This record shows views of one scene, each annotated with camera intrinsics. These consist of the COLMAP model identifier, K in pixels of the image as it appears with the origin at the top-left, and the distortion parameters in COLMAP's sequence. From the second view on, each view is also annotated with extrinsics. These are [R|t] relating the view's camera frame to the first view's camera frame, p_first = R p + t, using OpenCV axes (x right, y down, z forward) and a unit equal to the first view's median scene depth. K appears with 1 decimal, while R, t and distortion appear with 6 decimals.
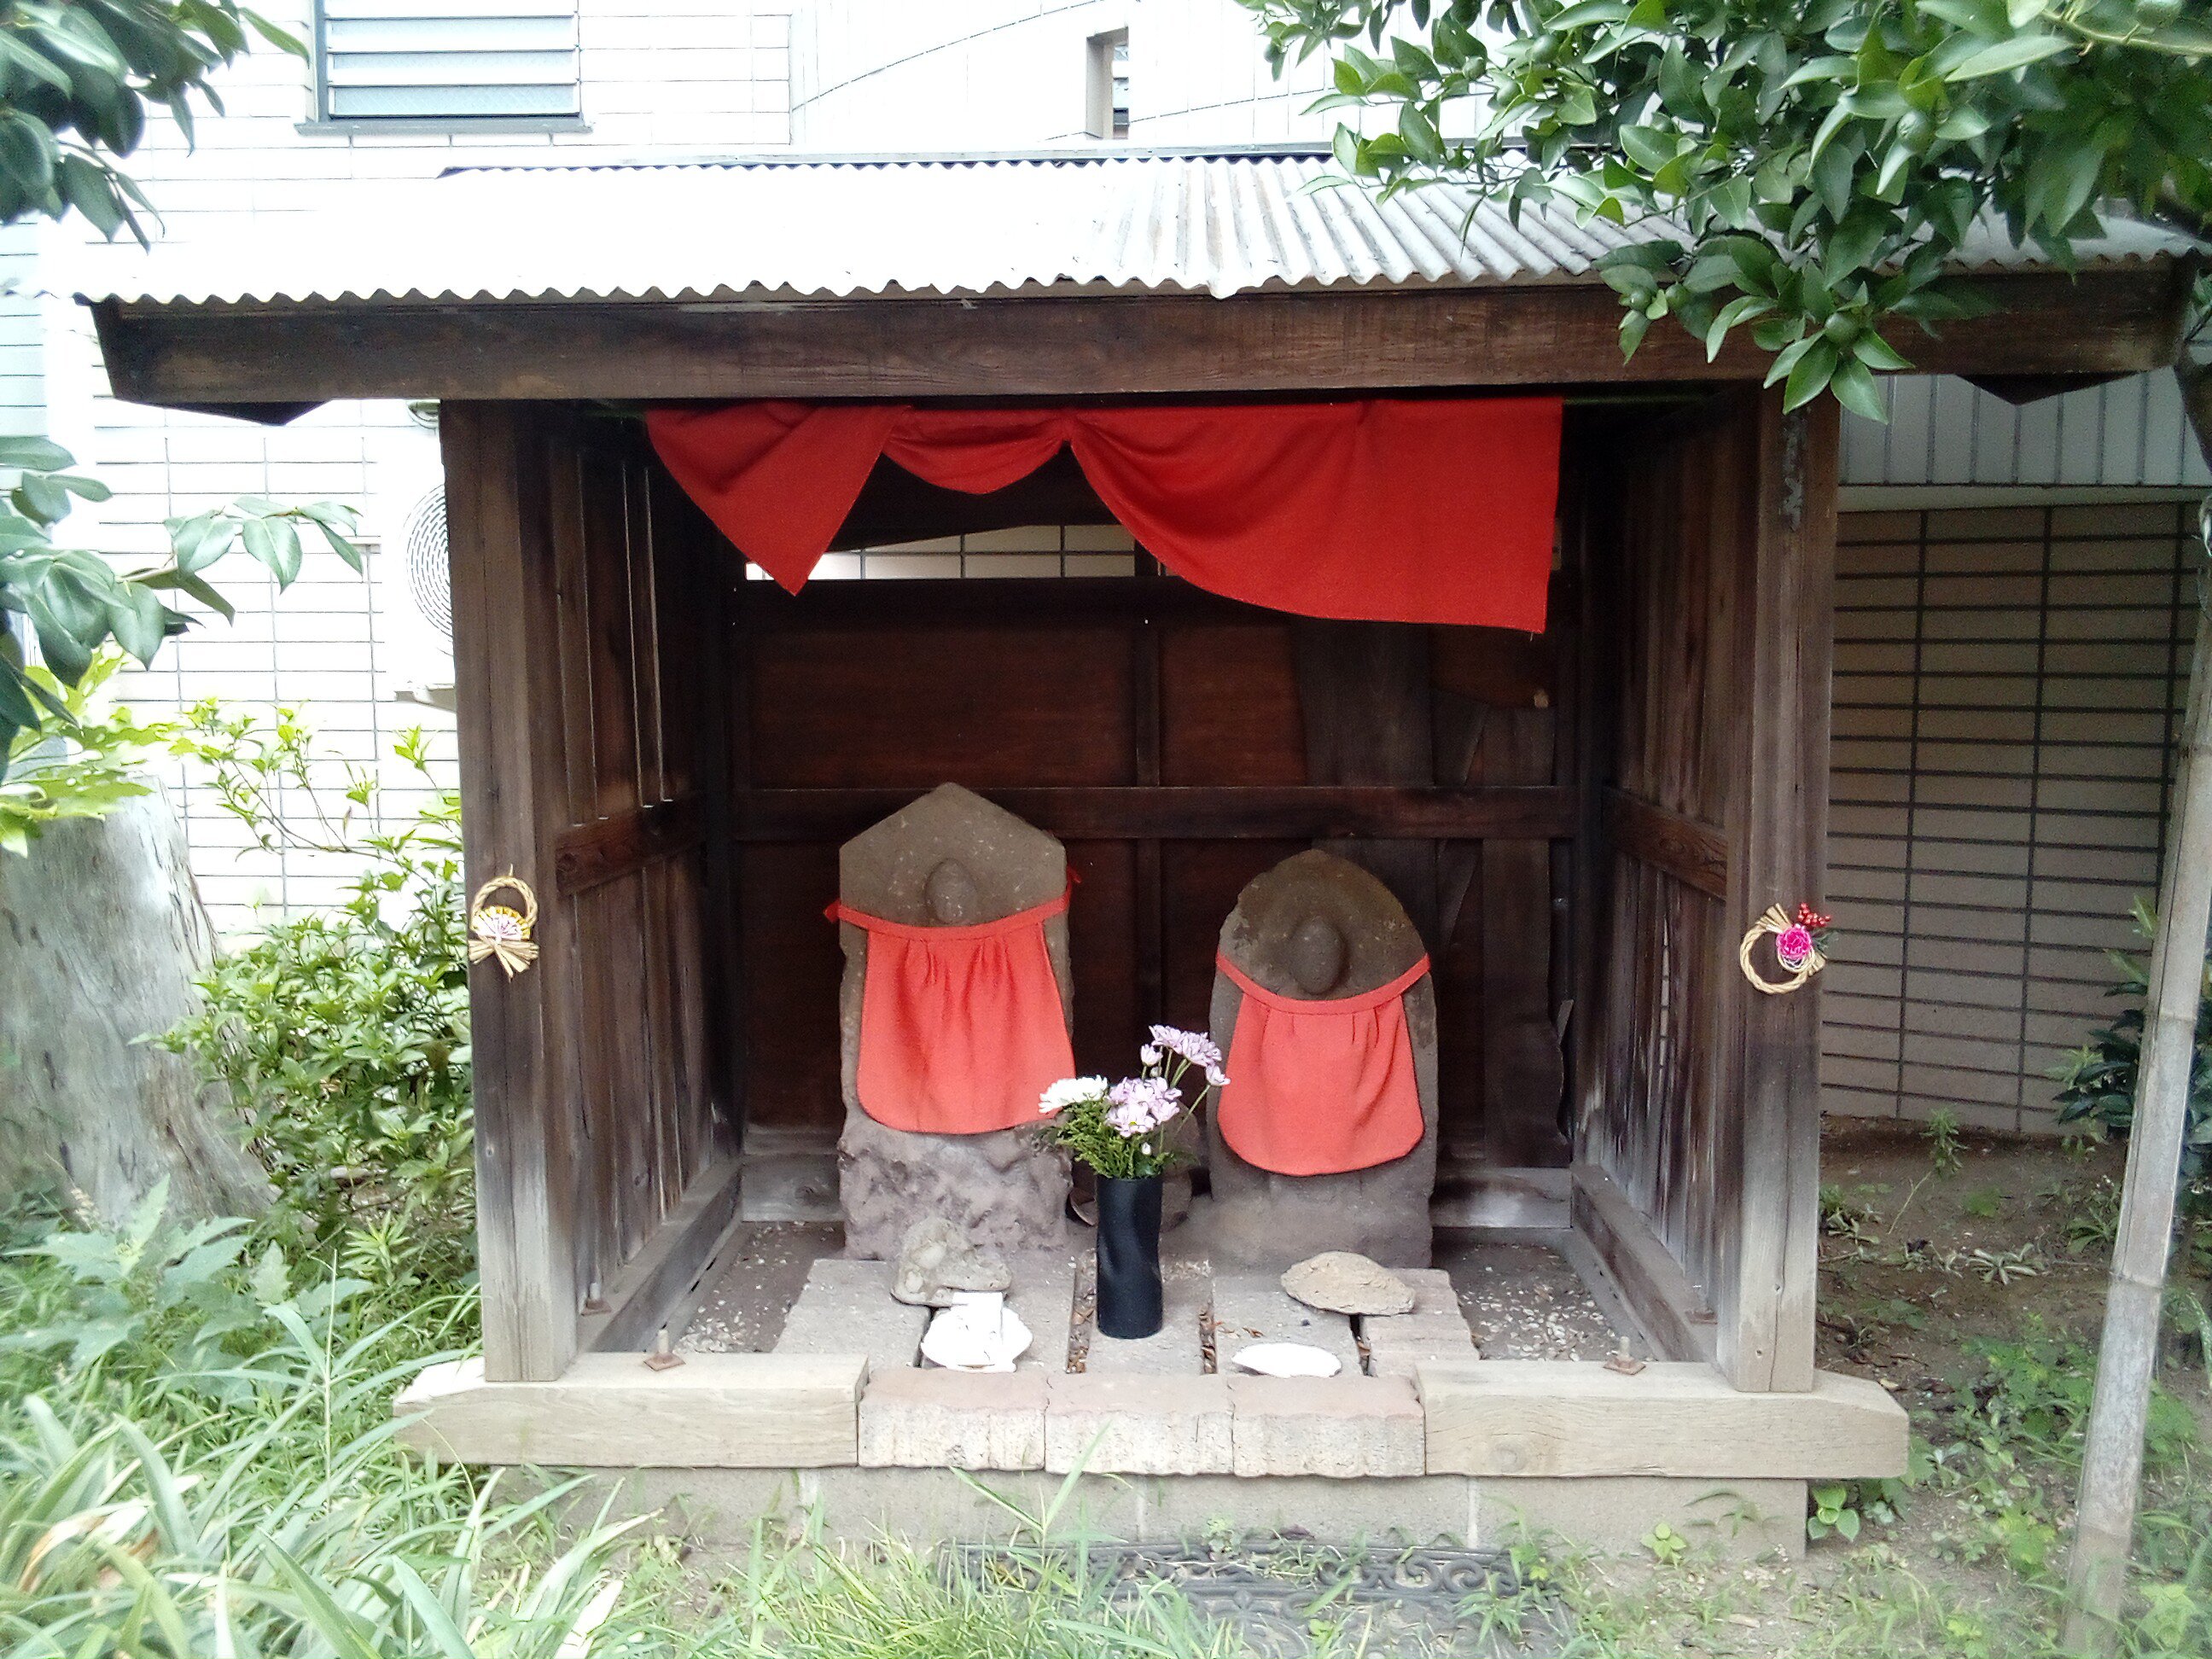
lens RADIAL K [[1857.0, 0, 1101.7], [0, 1857.0, 815.6], [0, 0, 1]] dist [0.056242, -0.027255]
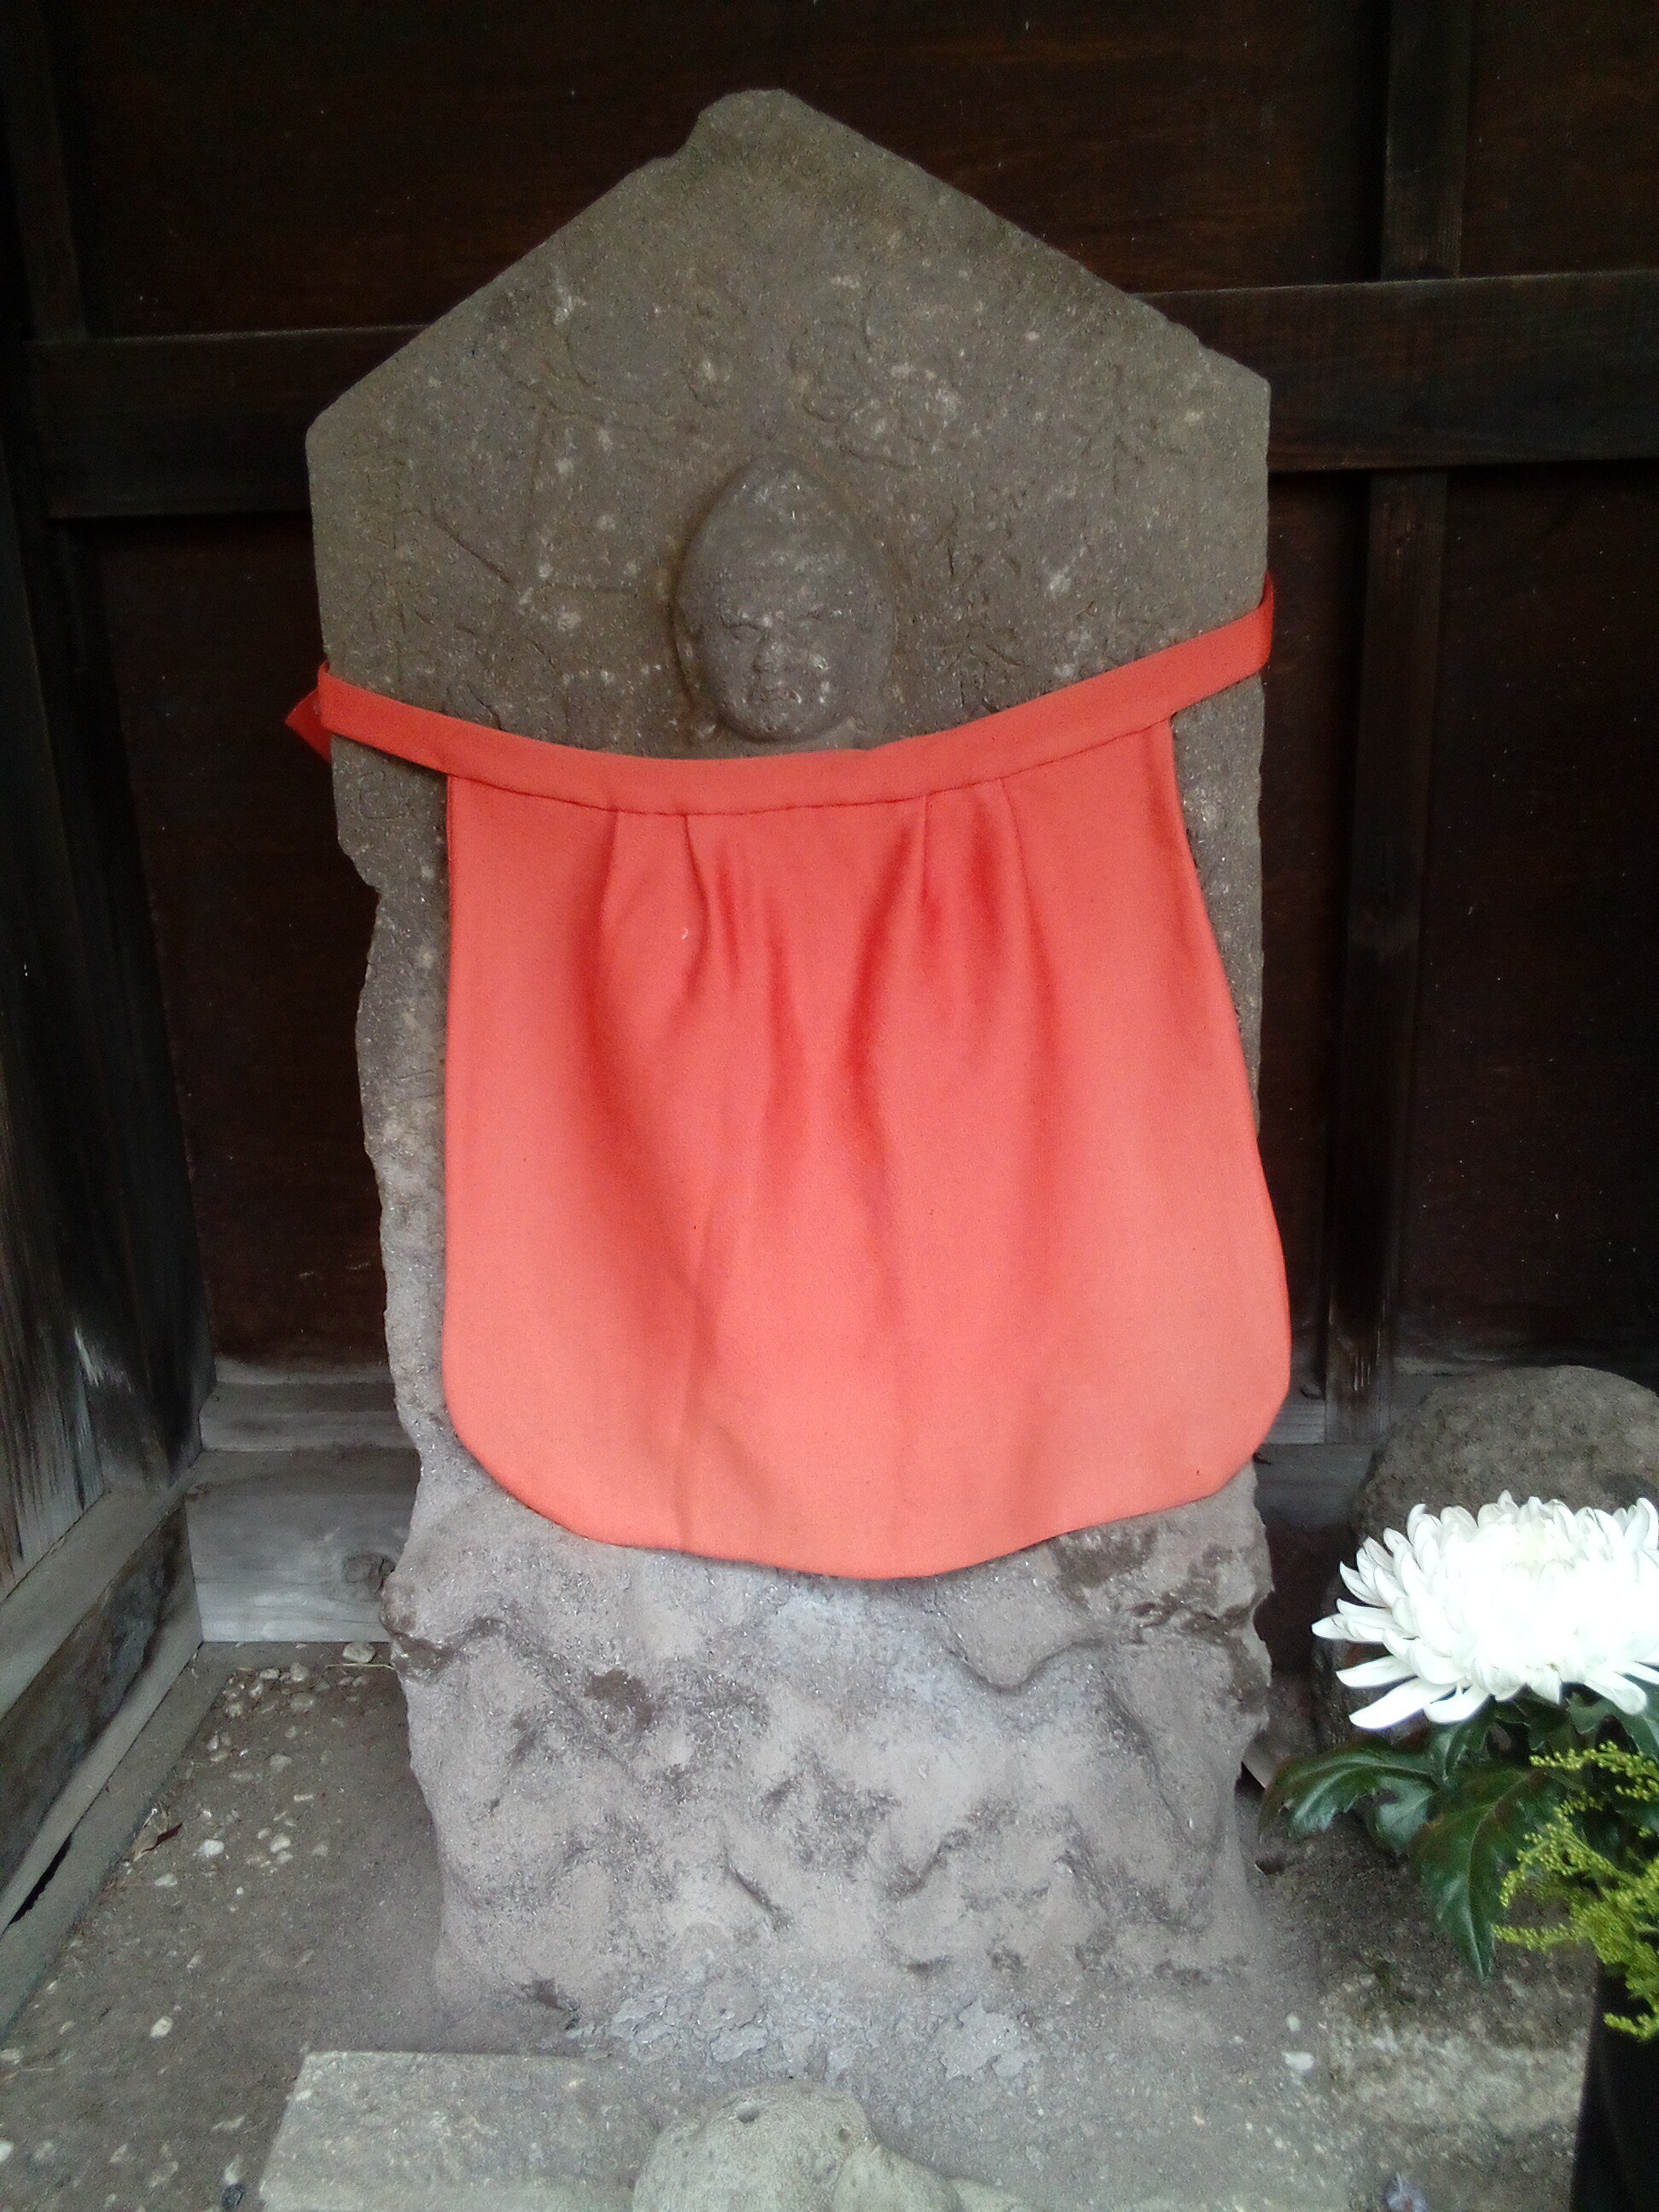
lens RADIAL K [[1857.0, 0, 816.9], [0, 1857.0, 1113.1], [0, 0, 1]] dist [0.056242, -0.027255]
pose [[0.999346, -0.020811, -0.029568, -0.070799], [0.026159, 0.980674, 0.193891, 0.058894], [0.024961, -0.194538, 0.980577, 0.754632]]
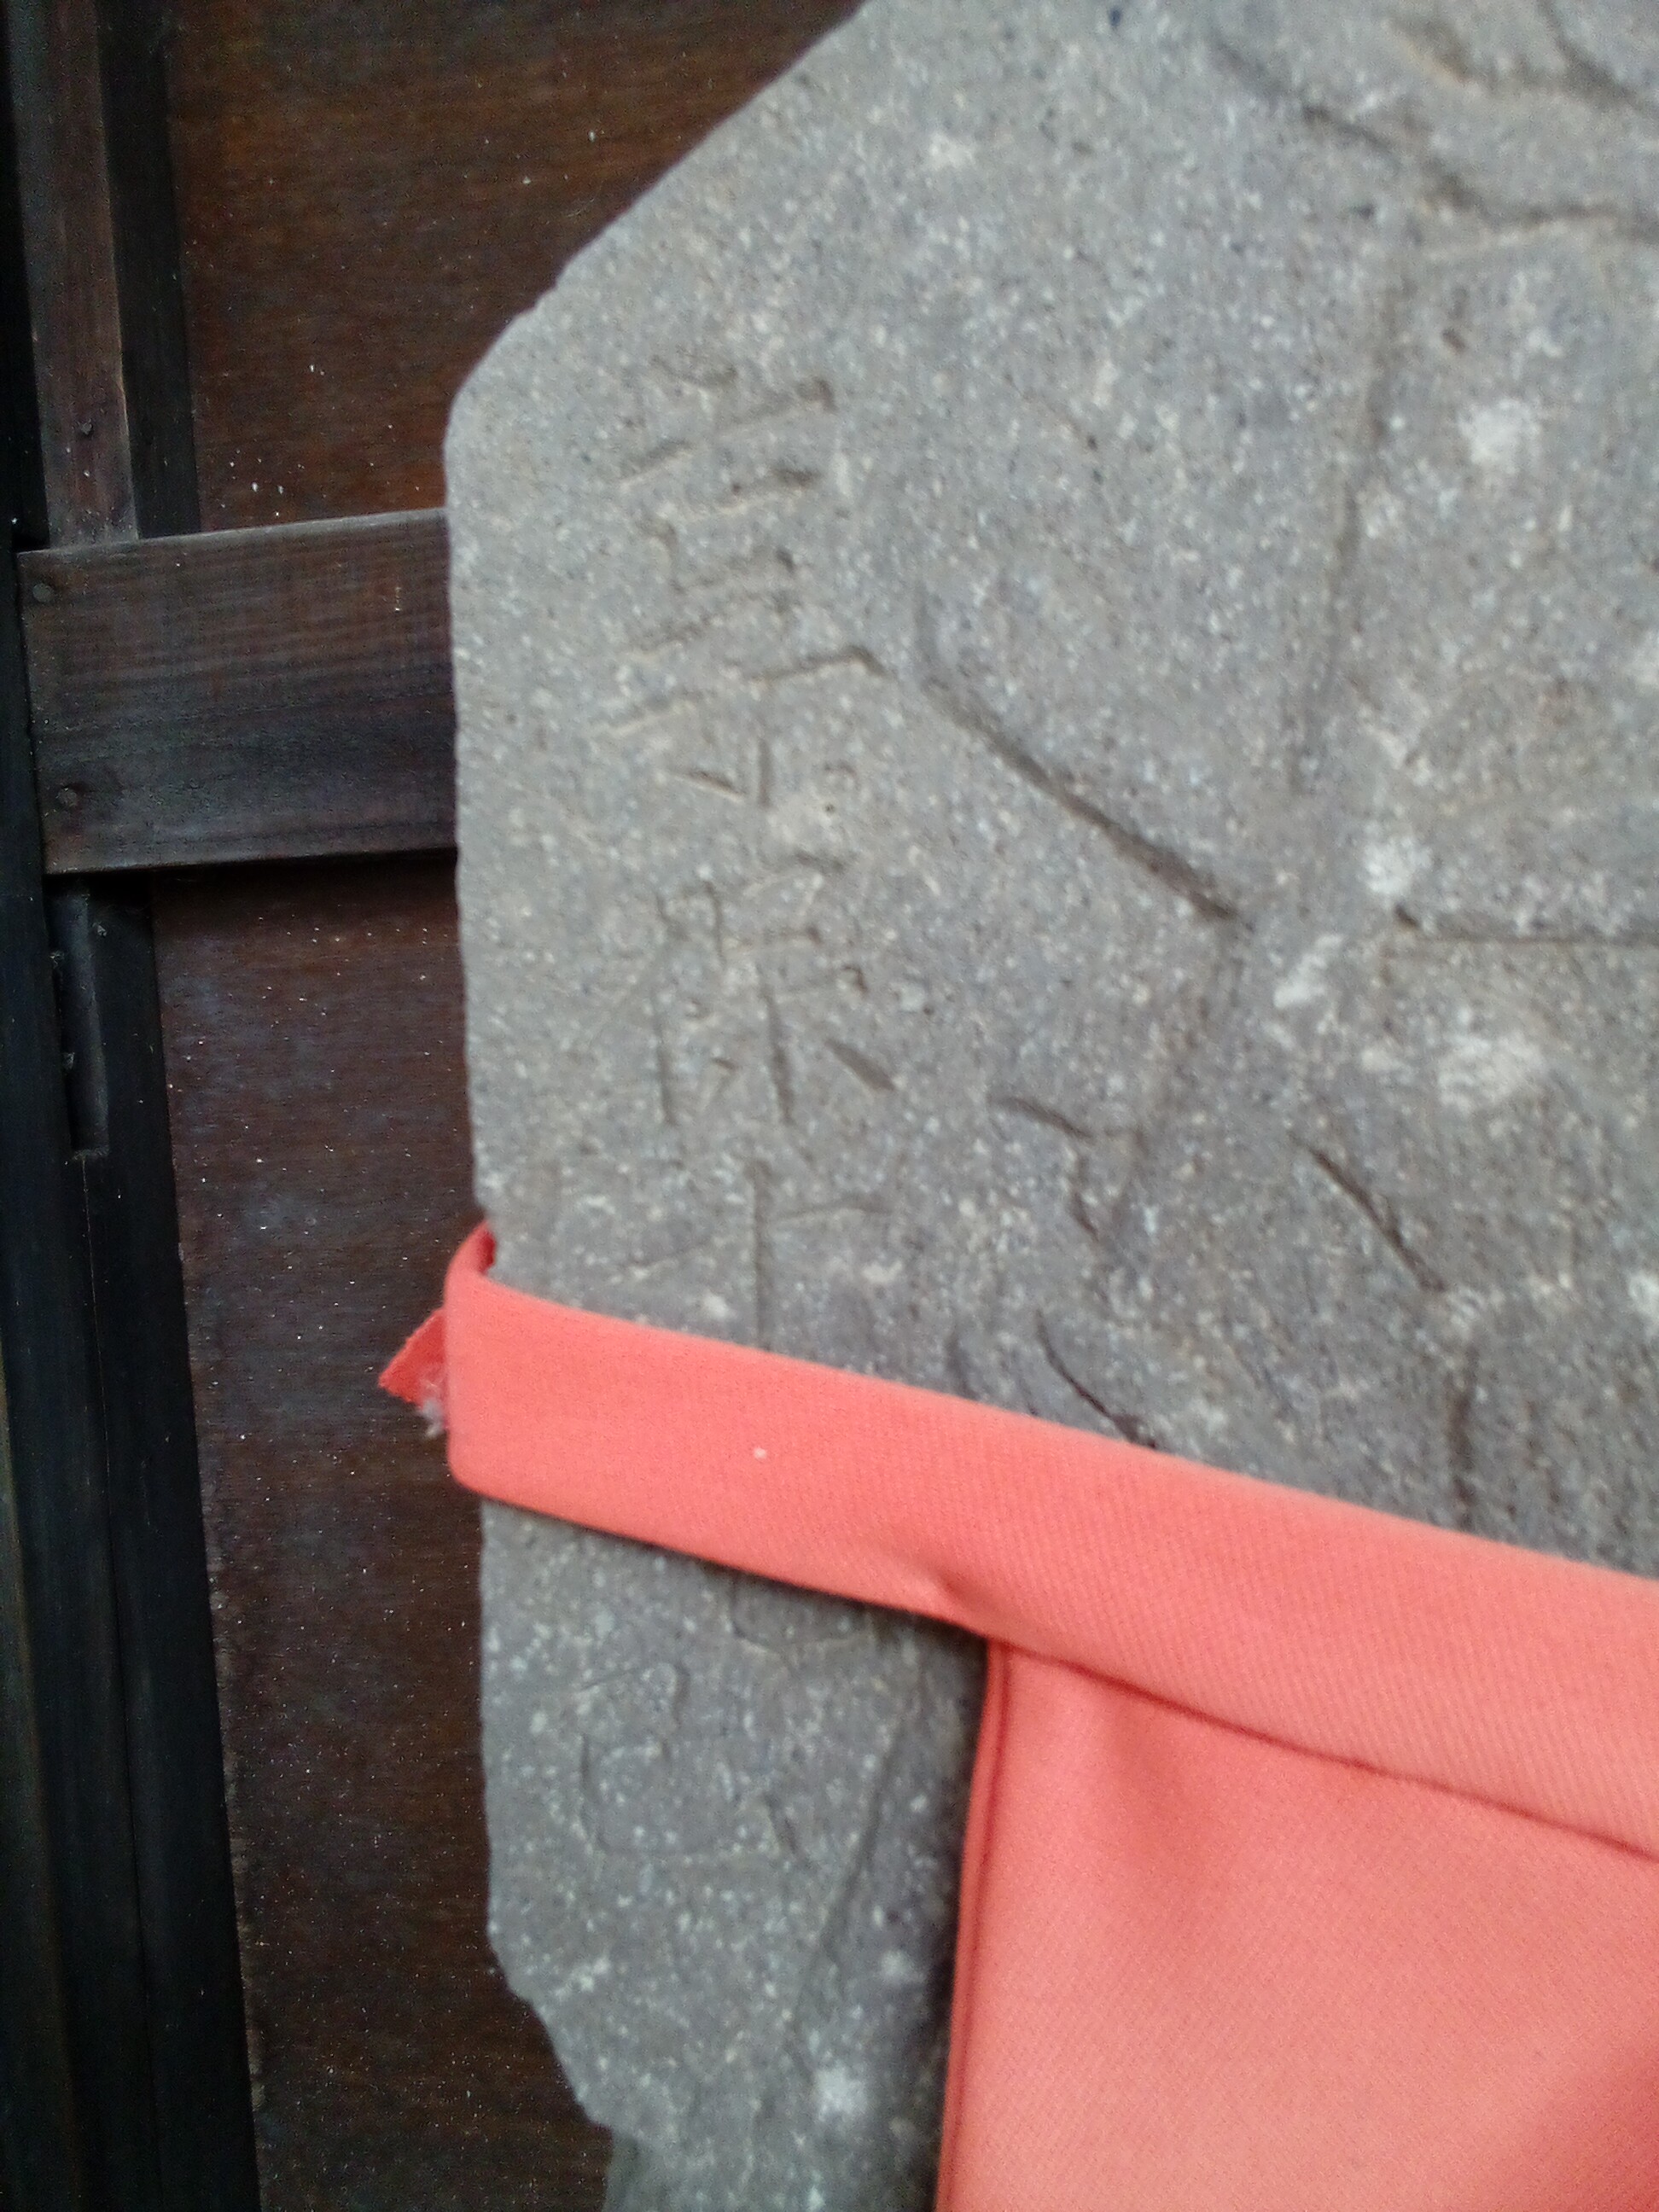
lens RADIAL K [[1857.0, 0, 841.8], [0, 1857.0, 1104.1], [0, 0, 1]] dist [0.056242, -0.027255]
pose [[0.989116, -0.037840, -0.142186, -0.120305], [0.034614, 0.999086, -0.025097, 0.044088], [0.143005, 0.019903, 0.989522, 0.945643]]
